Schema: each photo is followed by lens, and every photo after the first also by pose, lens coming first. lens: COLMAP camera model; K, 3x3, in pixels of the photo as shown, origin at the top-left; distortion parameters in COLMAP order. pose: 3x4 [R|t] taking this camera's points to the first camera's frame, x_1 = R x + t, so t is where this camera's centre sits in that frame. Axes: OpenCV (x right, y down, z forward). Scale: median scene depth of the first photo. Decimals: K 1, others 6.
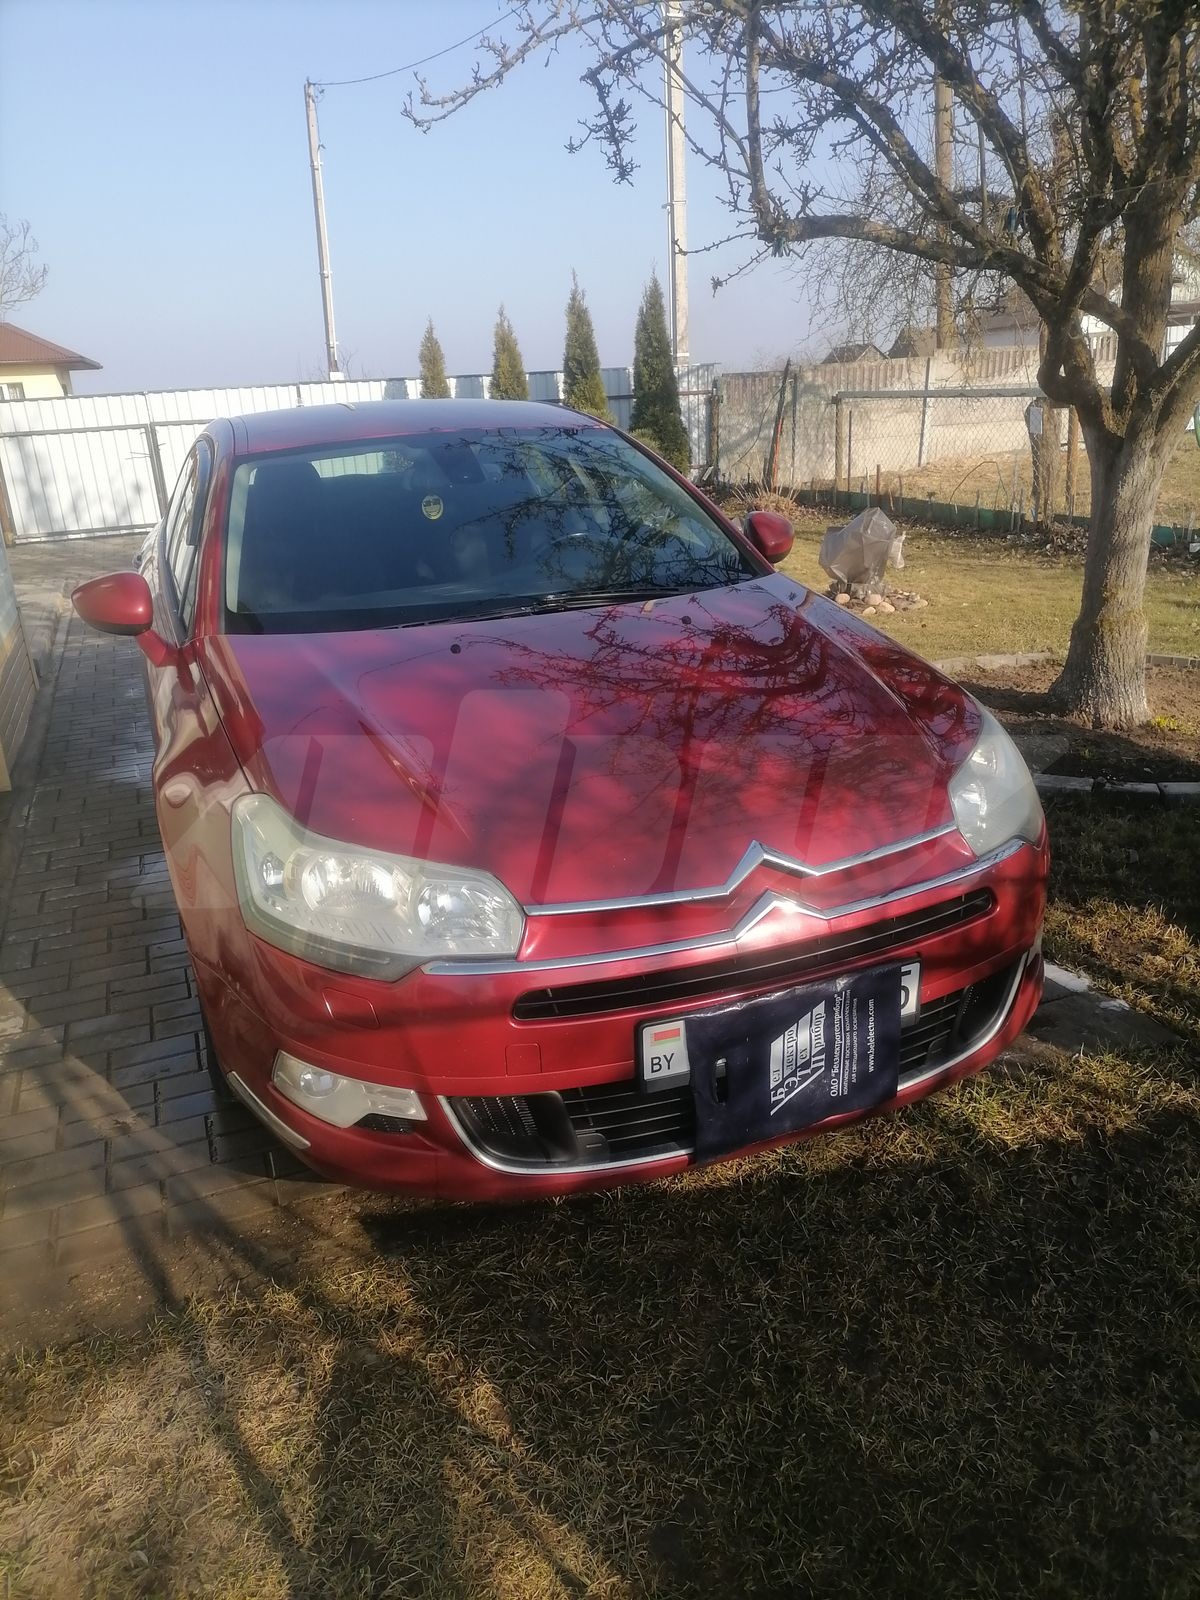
lens RADIAL K [[1207.5, 0, 599.4], [0, 1207.5, 806.5], [0, 0, 1]] dist [0.013330, 0.016297]
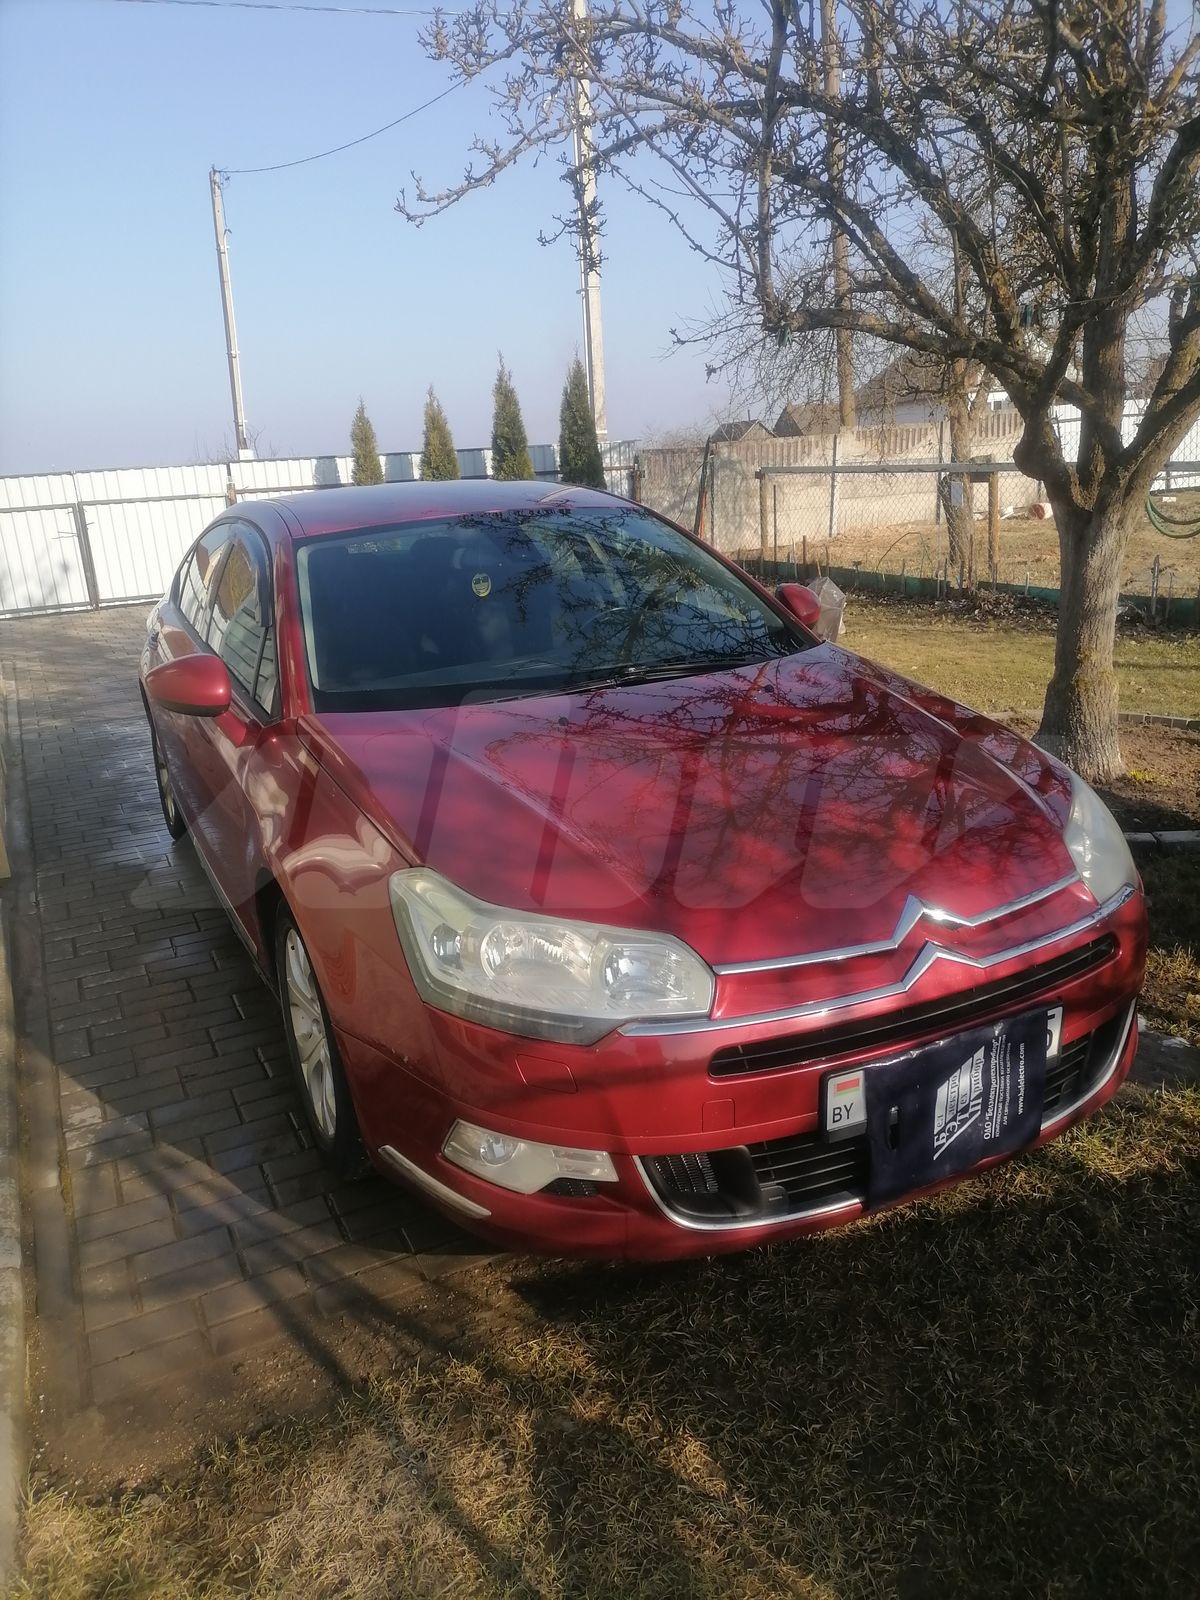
lens RADIAL K [[1207.5, 0, 599.4], [0, 1207.5, 806.5], [0, 0, 1]] dist [0.013330, 0.016297]
pose [[0.996049, -0.029346, 0.083816, -0.191095], [0.033987, 0.997936, -0.054482, -0.001000], [-0.082044, 0.057116, 0.994991, -0.025912]]
